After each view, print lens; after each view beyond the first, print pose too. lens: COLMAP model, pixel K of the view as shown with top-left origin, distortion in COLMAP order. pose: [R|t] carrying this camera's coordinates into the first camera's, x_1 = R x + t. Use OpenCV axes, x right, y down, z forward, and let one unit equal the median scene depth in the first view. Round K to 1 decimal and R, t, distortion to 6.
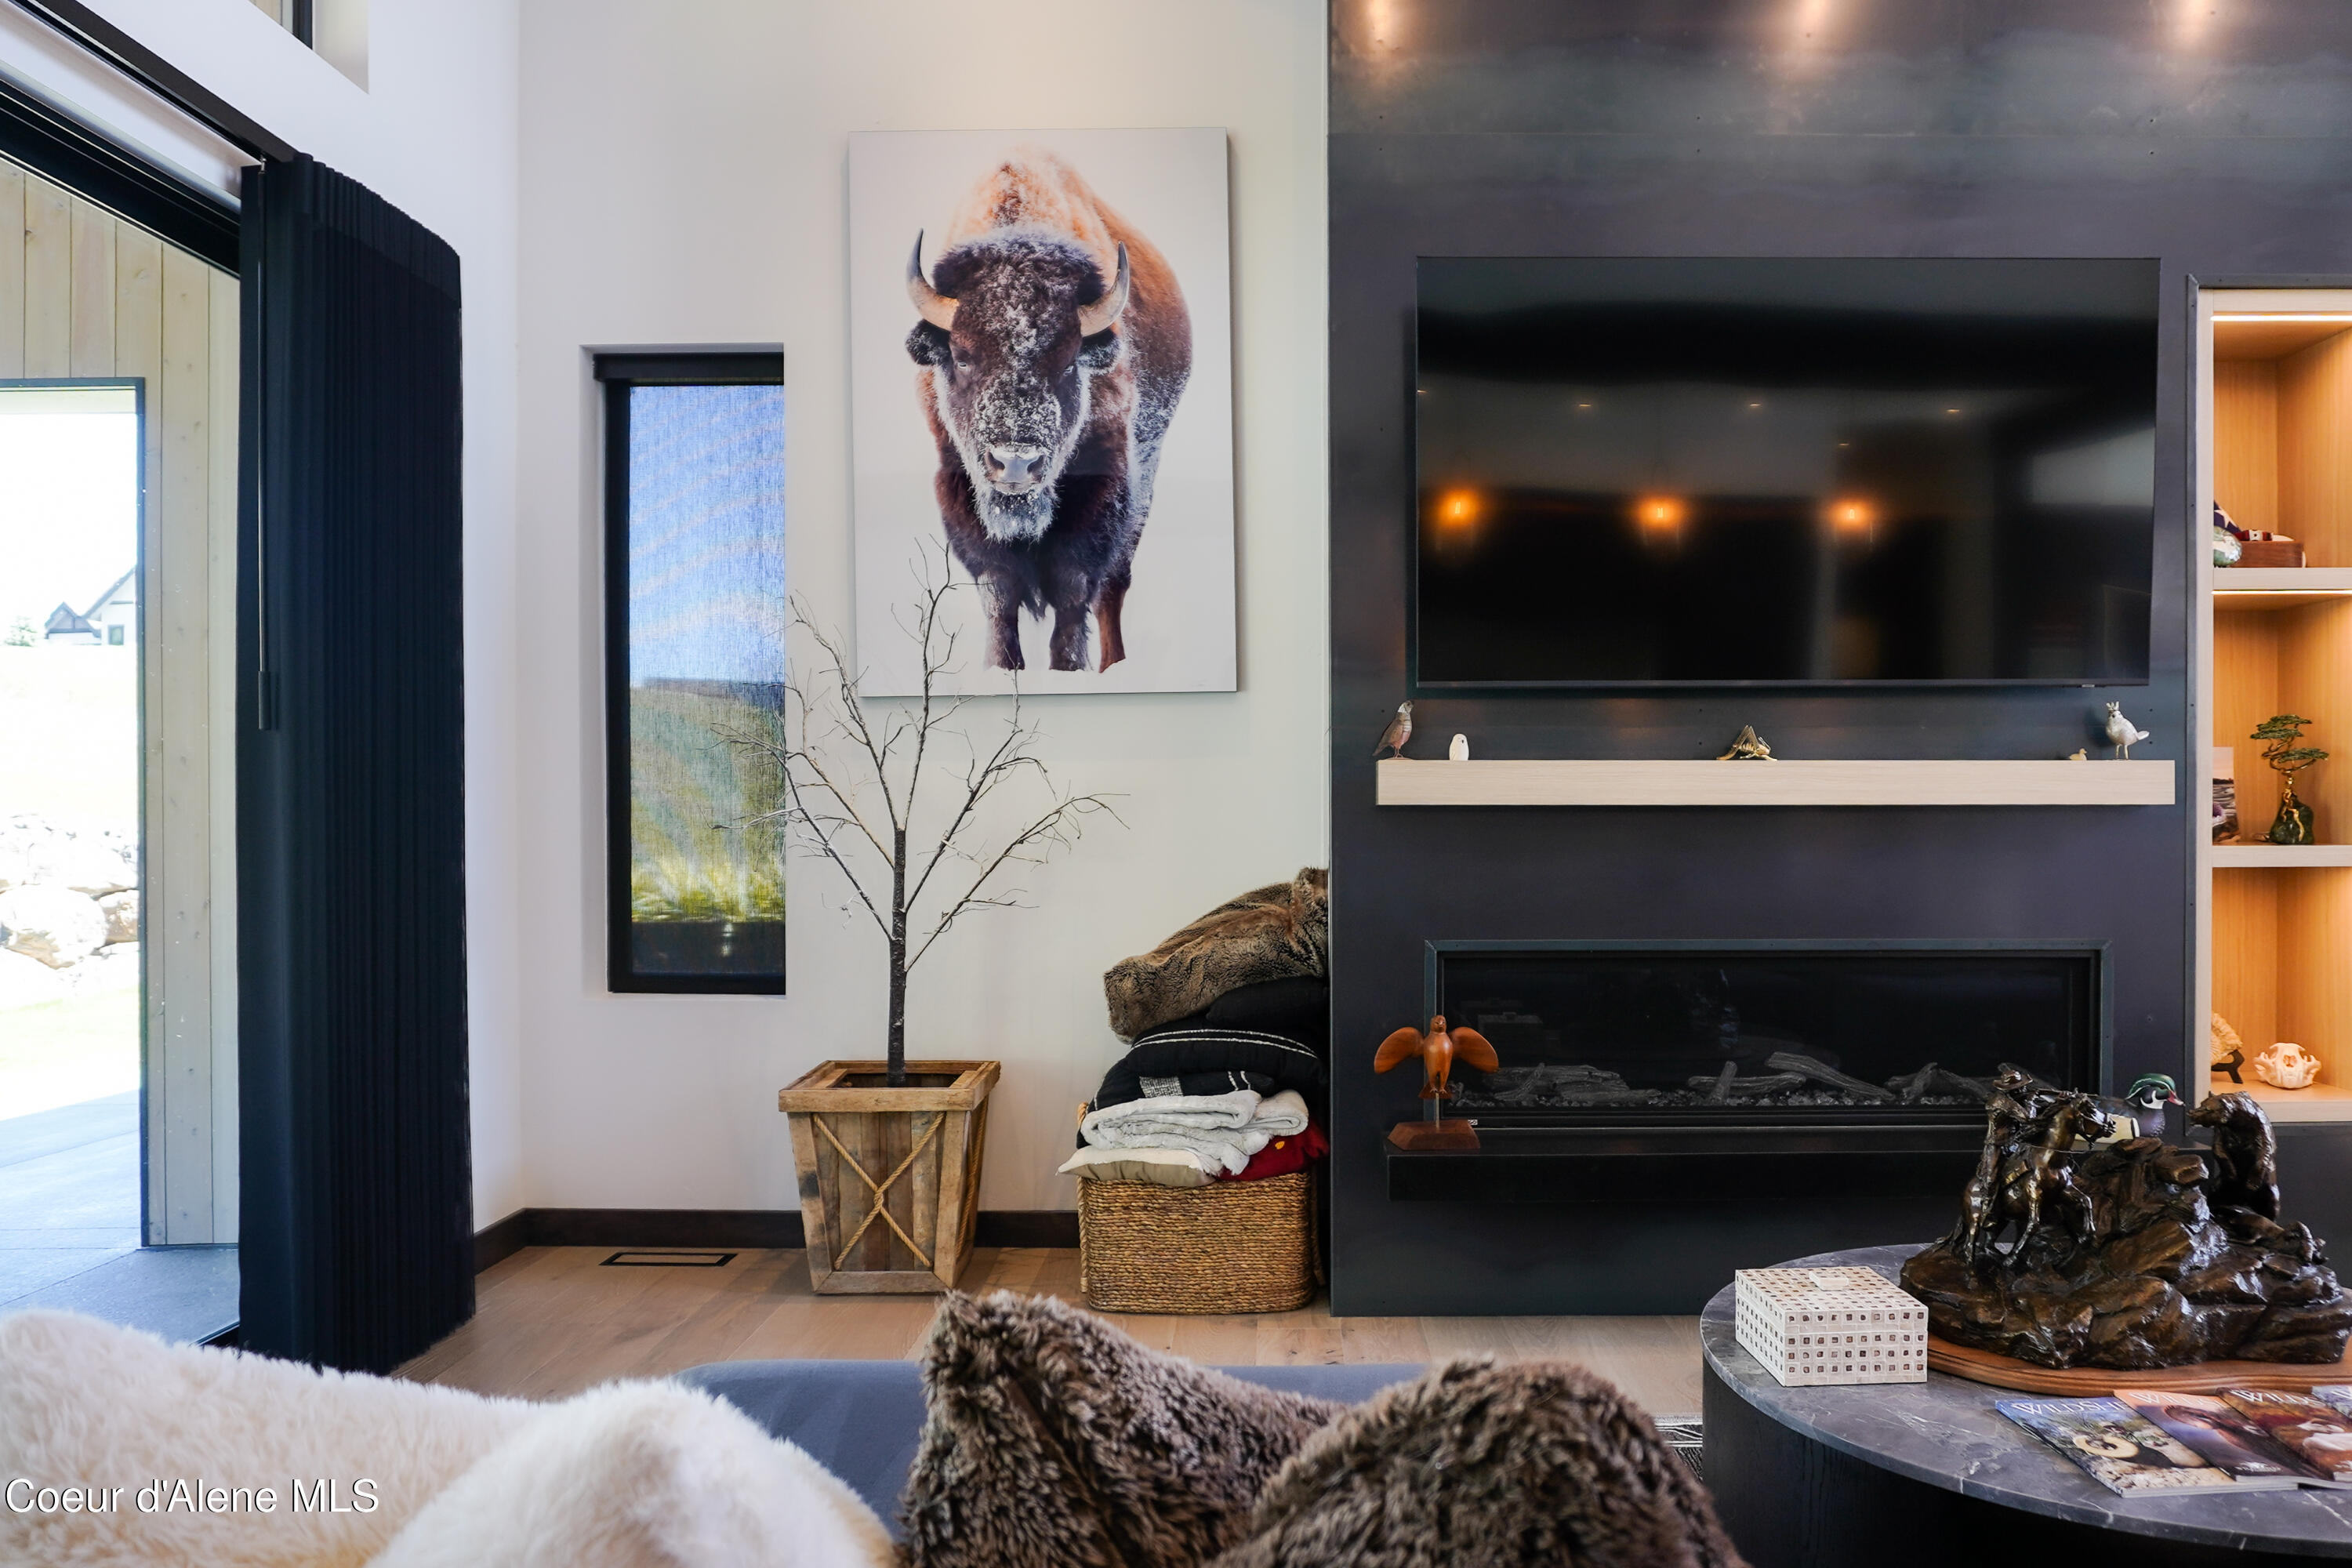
lens RADIAL K [[1614.6, 0, 1210.7], [0, 1614.6, 845.2], [0, 0, 1]] dist [-0.049453, 0.034281]
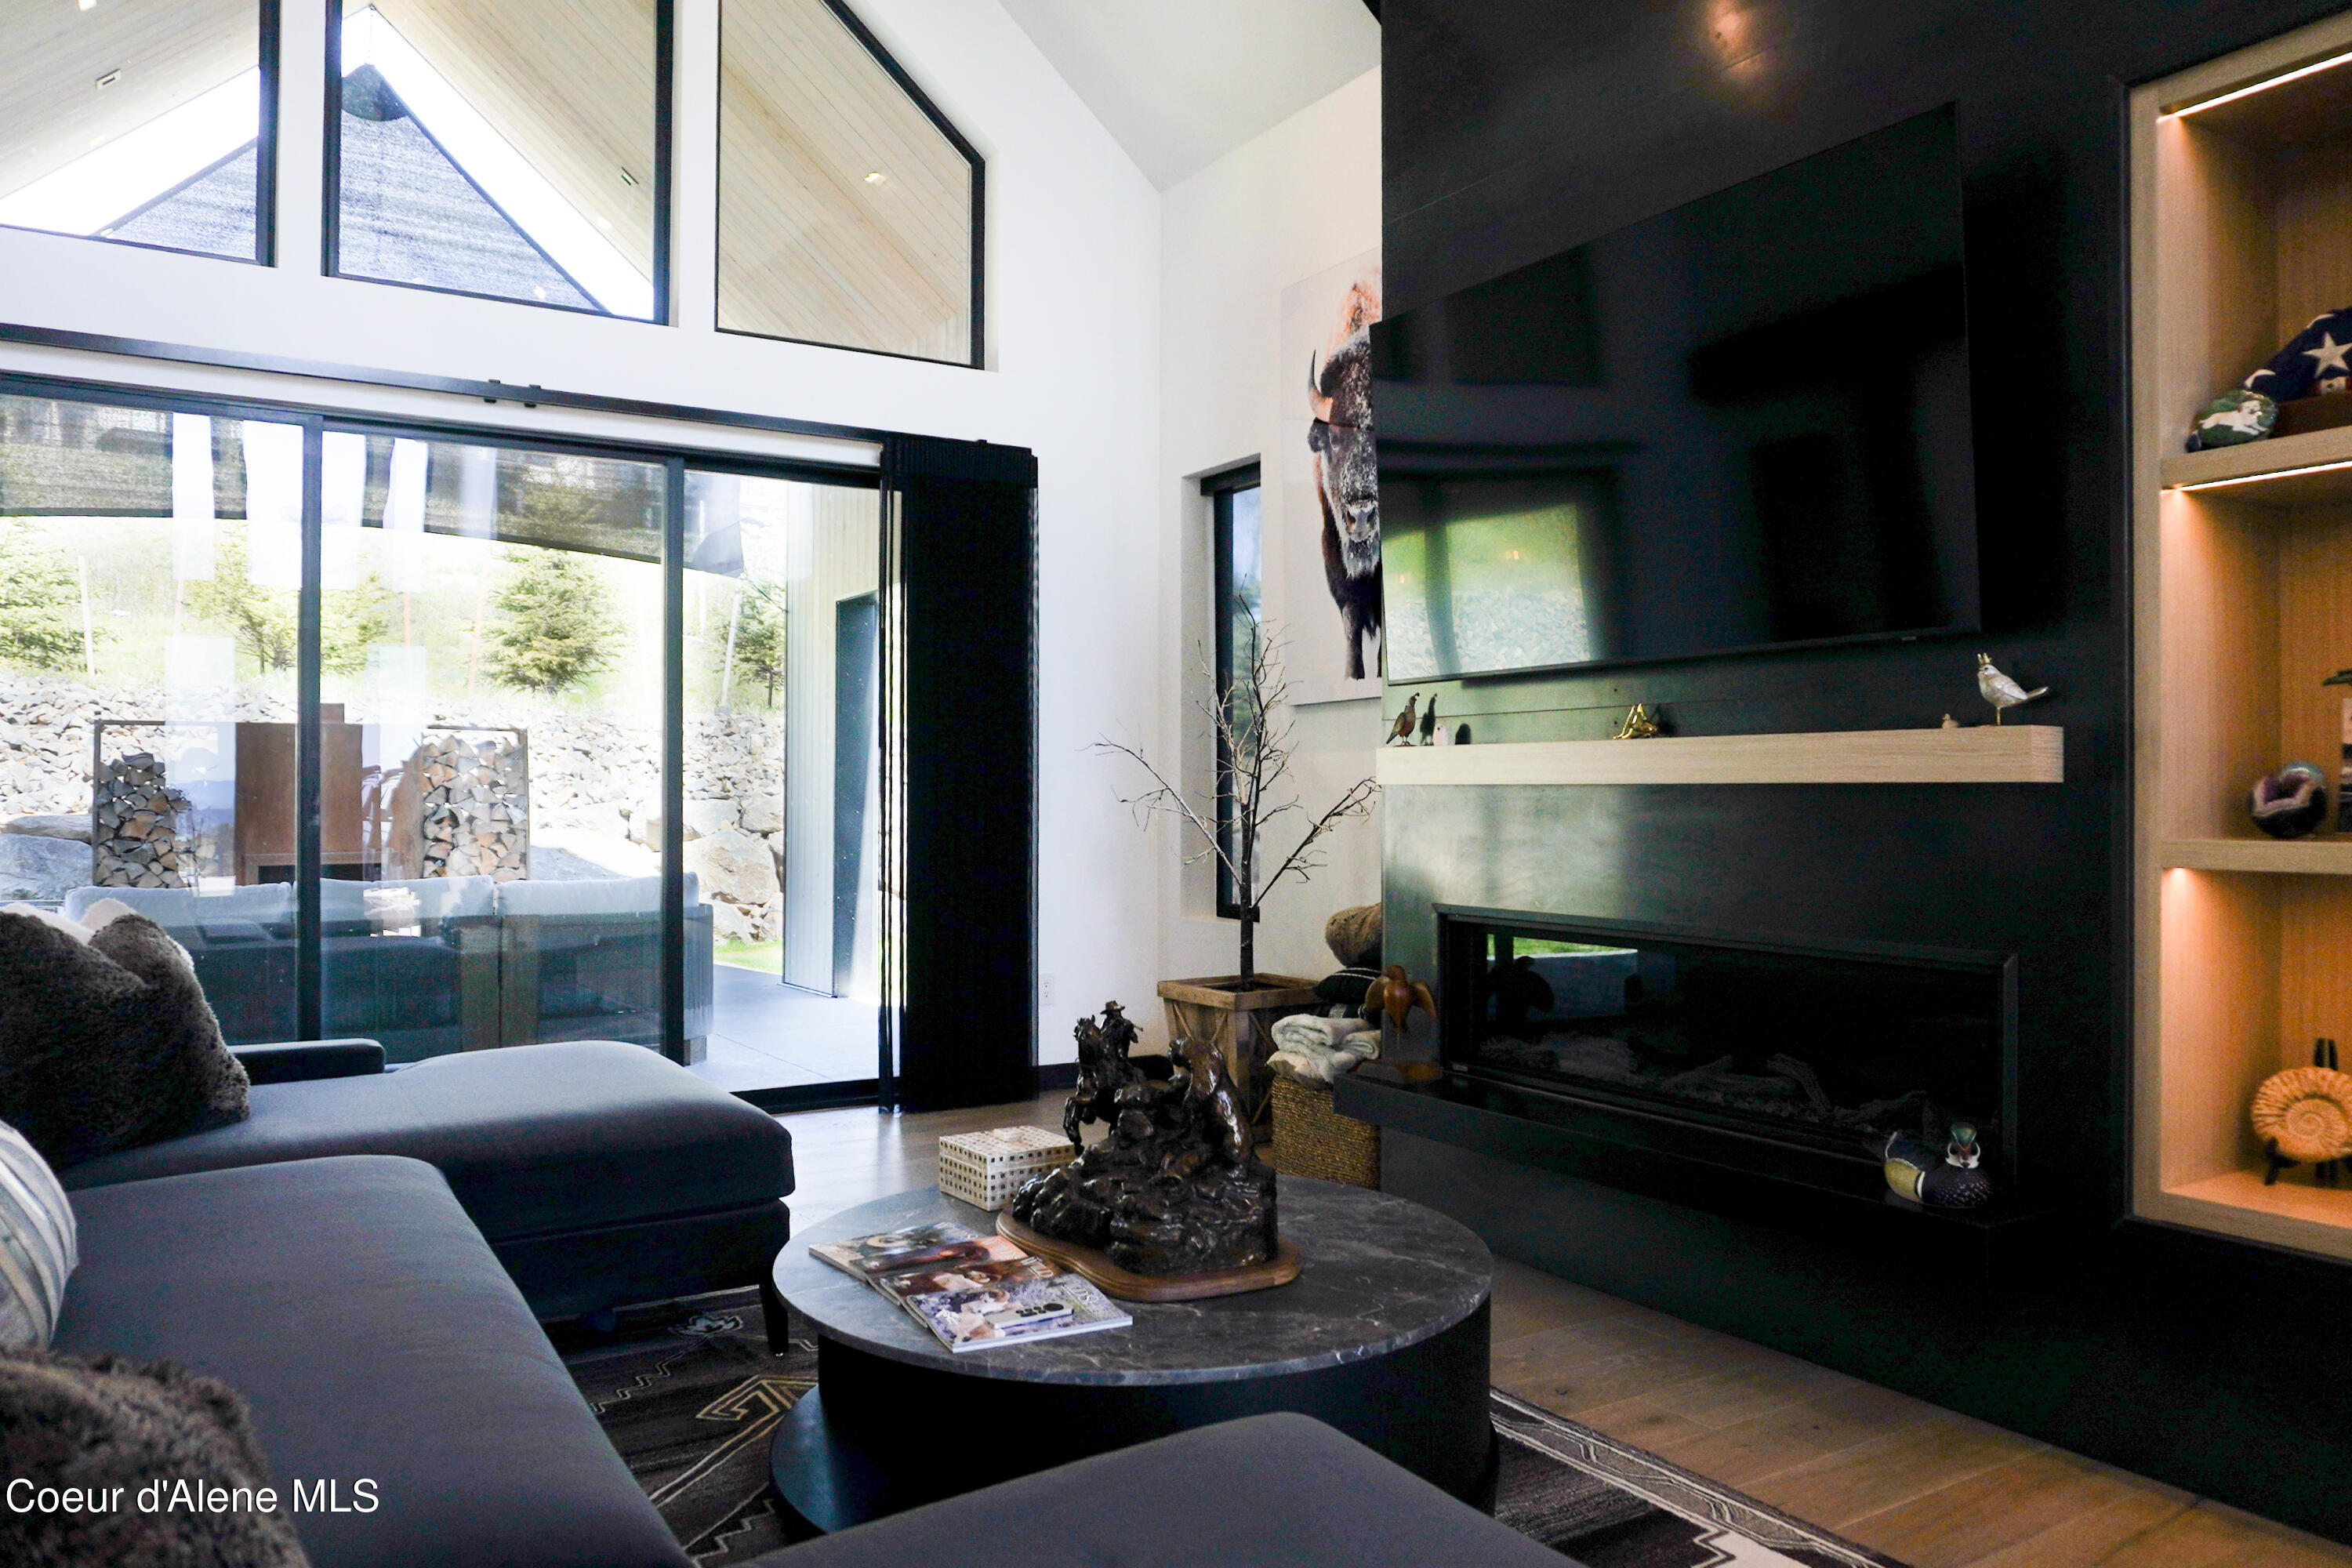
lens RADIAL K [[1614.6, 0, 1174.4], [0, 1614.6, 782.2], [0, 0, 1]] dist [-0.049453, 0.034281]
pose [[0.533503, -0.004396, -0.845787, 0.875290], [-0.016824, 0.999733, -0.015808, -0.005557], [0.845631, 0.022664, 0.533287, 0.204060]]
